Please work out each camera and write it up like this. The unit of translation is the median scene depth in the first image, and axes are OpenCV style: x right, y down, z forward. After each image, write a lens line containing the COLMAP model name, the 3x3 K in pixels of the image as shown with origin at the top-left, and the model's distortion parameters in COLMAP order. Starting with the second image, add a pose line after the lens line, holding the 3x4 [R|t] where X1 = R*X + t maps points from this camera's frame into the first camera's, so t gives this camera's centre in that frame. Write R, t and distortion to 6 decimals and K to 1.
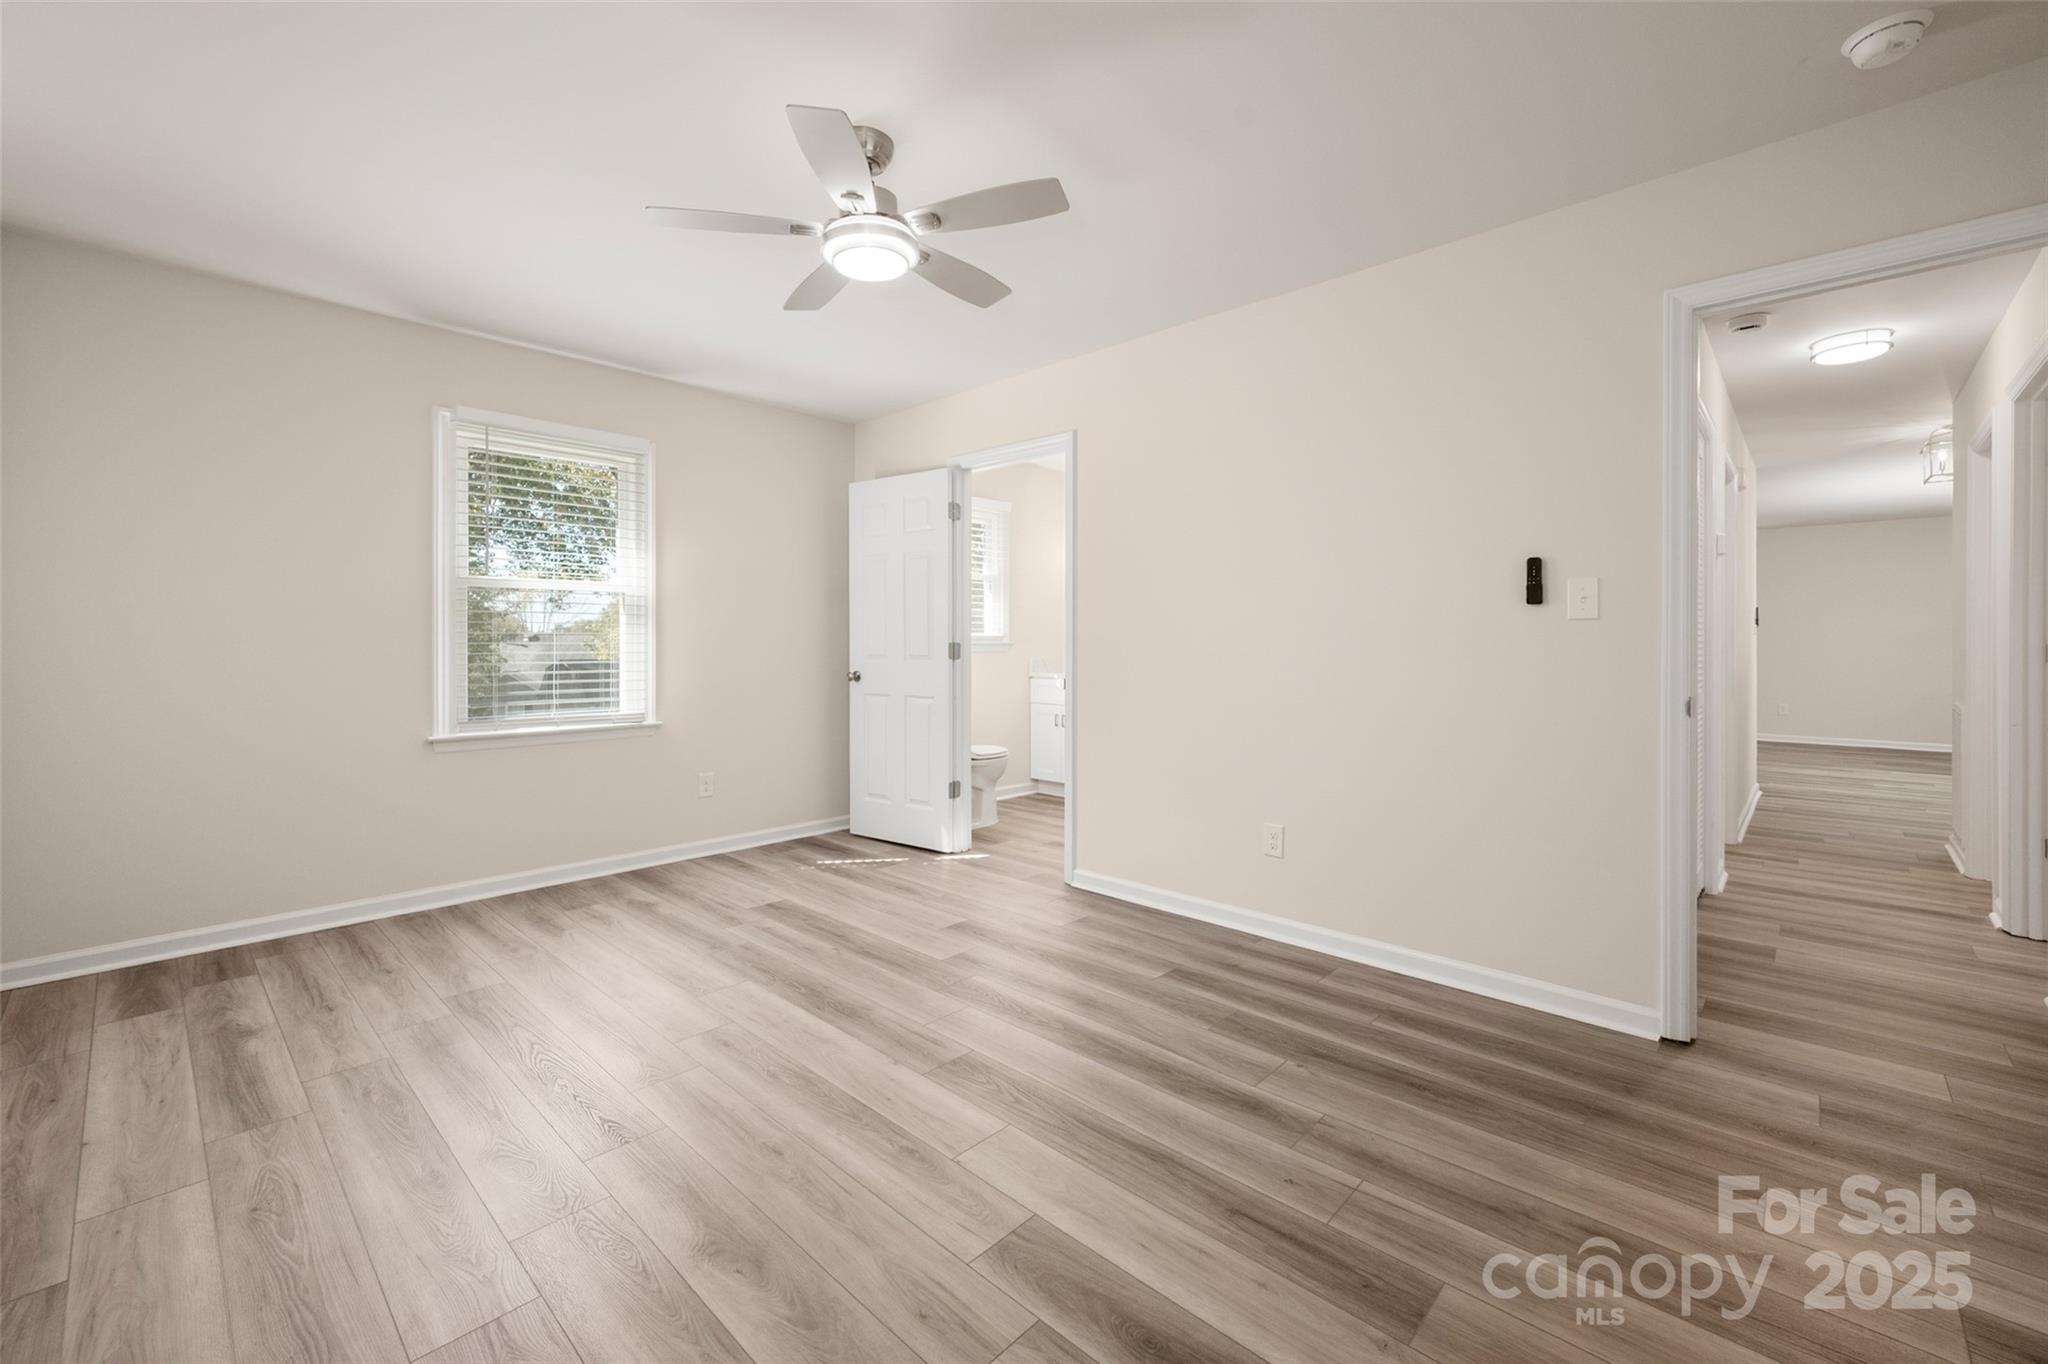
lens RADIAL K [[833.0, 0, 1026.4], [0, 833.0, 639.2], [0, 0, 1]] dist [0.001267, 0.000103]
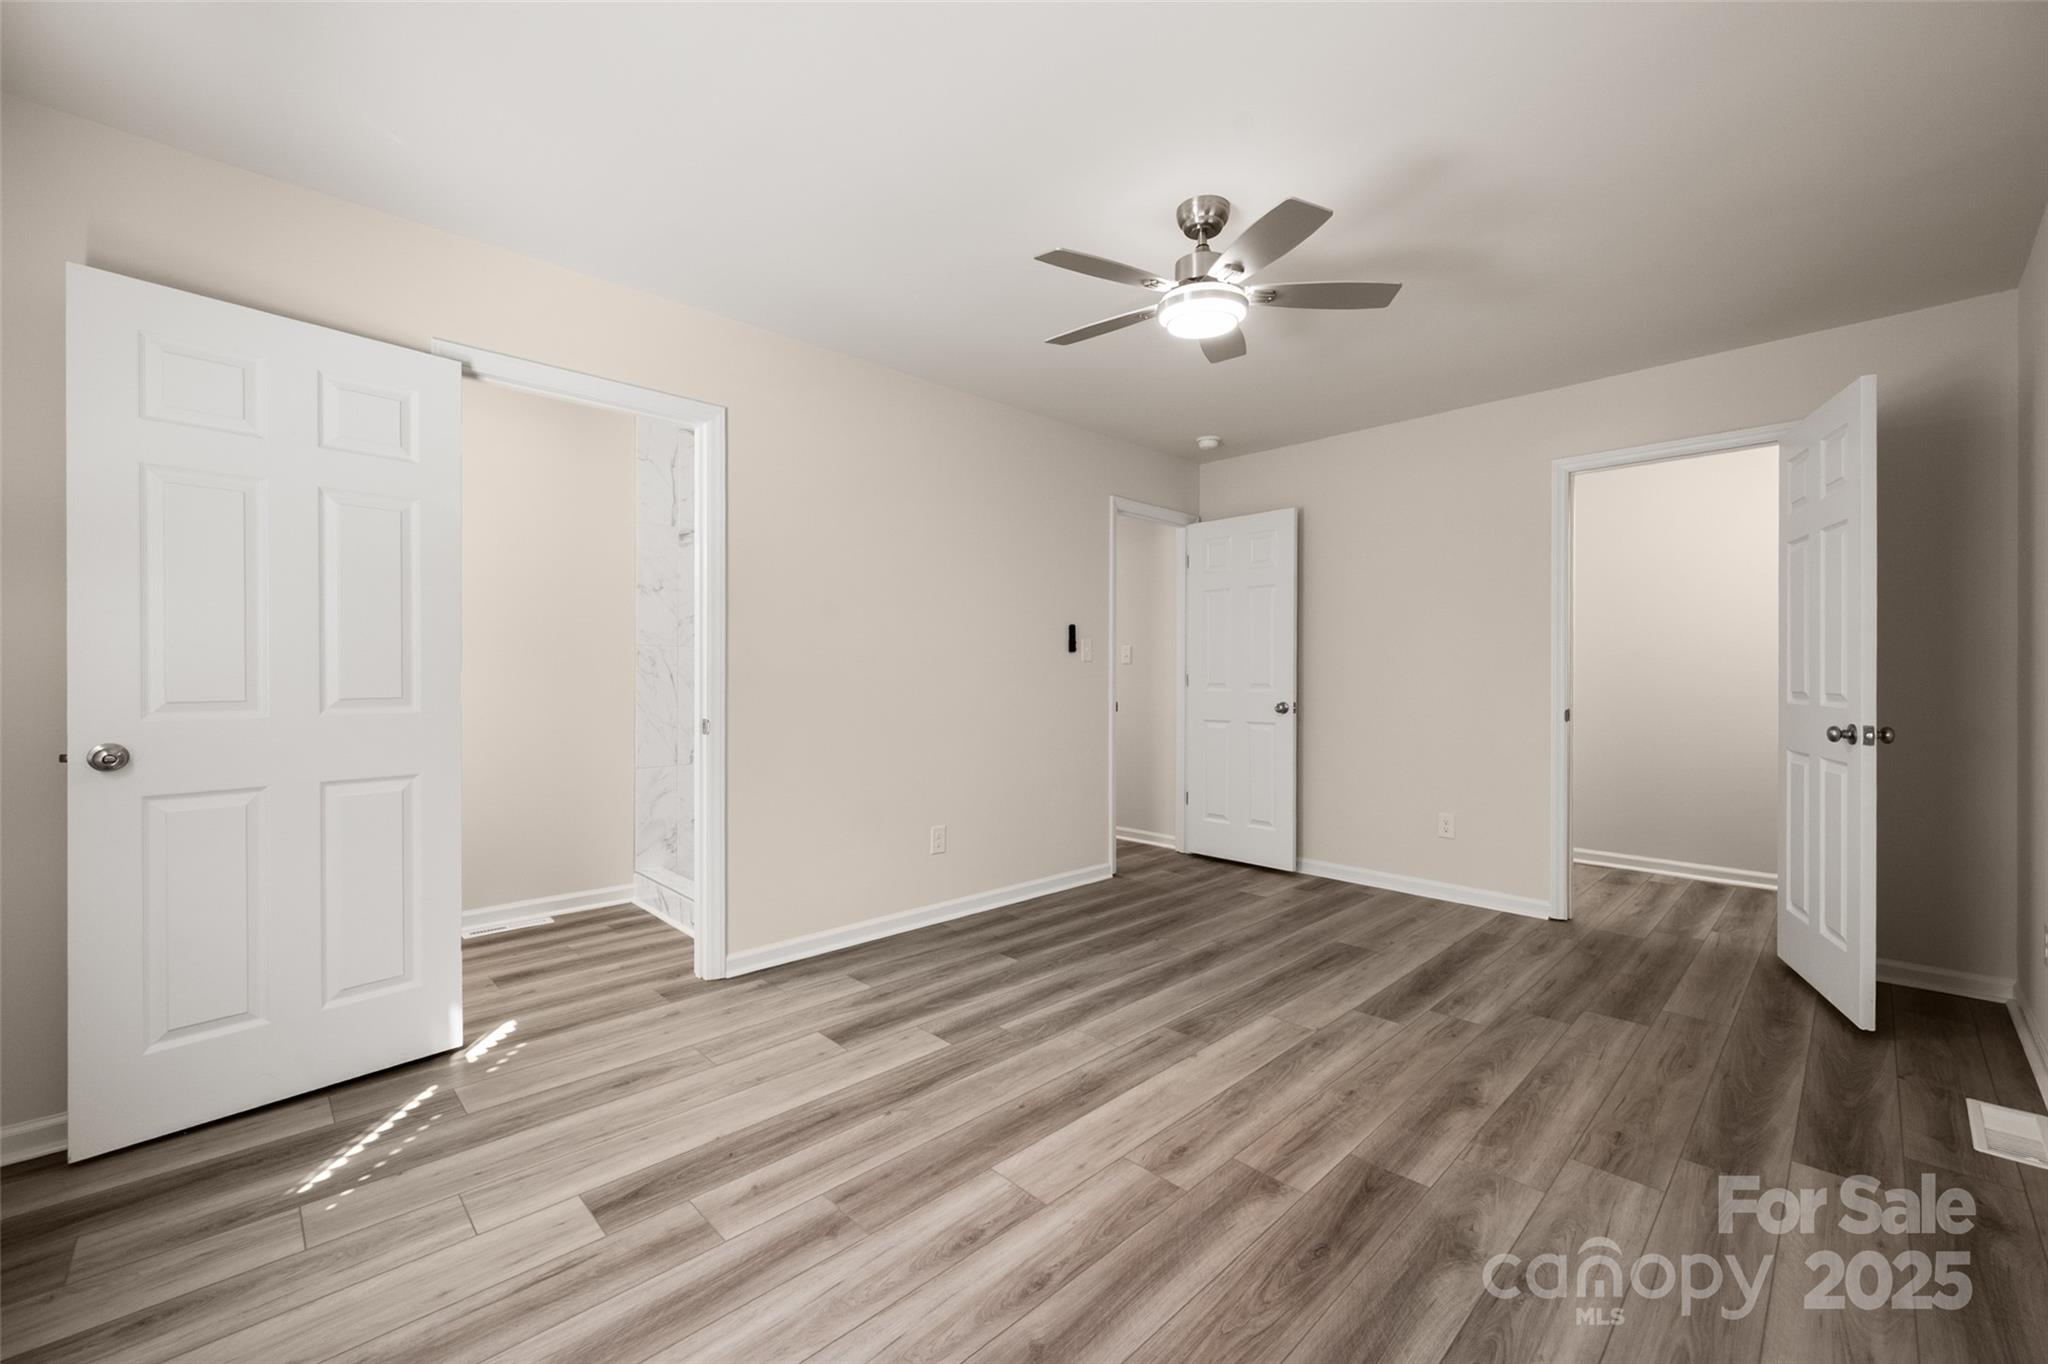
lens RADIAL K [[833.0, 0, 1028.0], [0, 833.0, 679.4], [0, 0, 1]] dist [0.001267, 0.000103]
pose [[0.039517, -0.008781, 0.999180, -1.028354], [-0.007618, 0.999930, 0.009089, -0.000546], [-0.999190, -0.007971, 0.039447, 0.956949]]
